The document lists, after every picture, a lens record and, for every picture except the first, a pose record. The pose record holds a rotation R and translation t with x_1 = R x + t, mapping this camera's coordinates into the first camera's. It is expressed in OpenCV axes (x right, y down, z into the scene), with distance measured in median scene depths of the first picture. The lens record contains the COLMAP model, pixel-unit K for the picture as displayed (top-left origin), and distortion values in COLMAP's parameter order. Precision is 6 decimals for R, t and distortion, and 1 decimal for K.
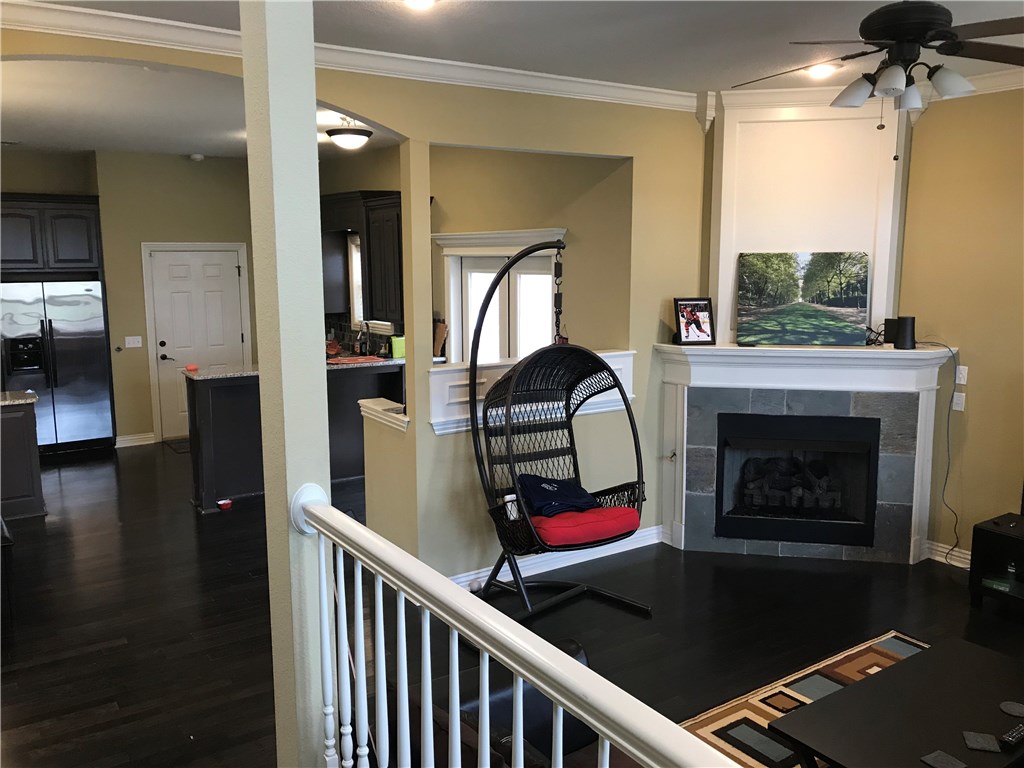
lens RADIAL K [[846.8, 0, 510.6], [0, 846.8, 381.1], [0, 0, 1]] dist [0.062579, -0.073063]
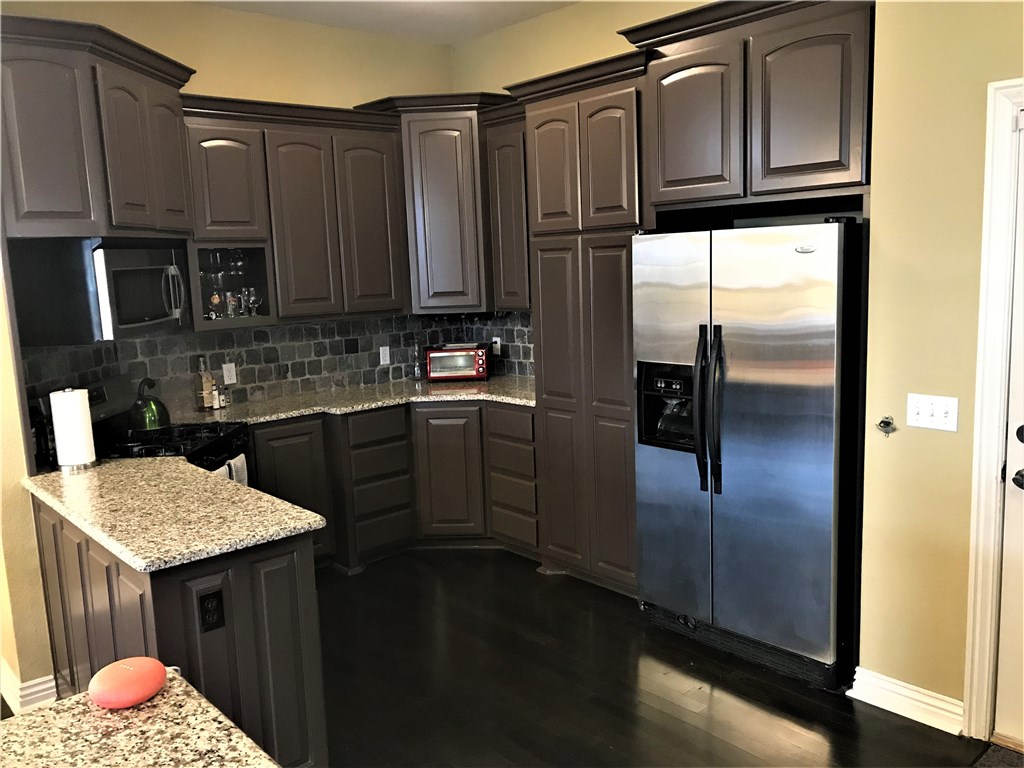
lens RADIAL K [[846.8, 0, 510.6], [0, 846.8, 381.1], [0, 0, 1]] dist [0.062579, -0.073063]
pose [[0.124822, 0.144244, -0.981638, -0.185546], [-0.111804, 0.985119, 0.130539, -0.101024], [0.985860, 0.093457, 0.139091, 0.993770]]
